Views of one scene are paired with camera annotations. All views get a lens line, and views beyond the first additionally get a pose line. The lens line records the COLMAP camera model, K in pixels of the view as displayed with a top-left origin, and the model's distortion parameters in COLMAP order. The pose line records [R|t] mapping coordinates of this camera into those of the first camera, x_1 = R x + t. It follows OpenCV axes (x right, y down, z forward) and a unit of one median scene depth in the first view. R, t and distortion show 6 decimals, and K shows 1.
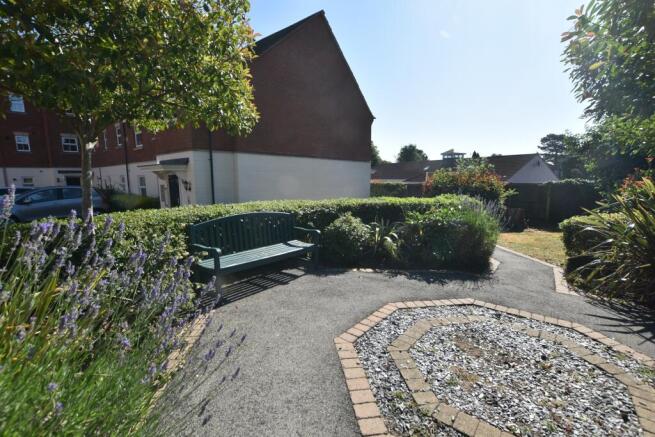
lens RADIAL K [[289.8, 0, 327.5], [0, 289.8, 218.5], [0, 0, 1]] dist [-0.009353, -0.000084]
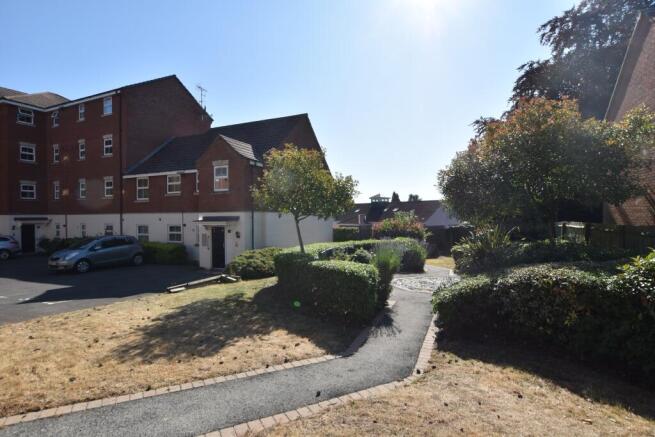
lens RADIAL K [[310.6, 0, 327.5], [0, 310.6, 218.5], [0, 0, 1]] dist [-0.001517, -0.000233]
pose [[0.969368, -0.003565, 0.245586, -0.298729], [0.037329, 0.990417, -0.132966, 0.025109], [-0.242758, 0.138061, 0.960212, -0.468517]]
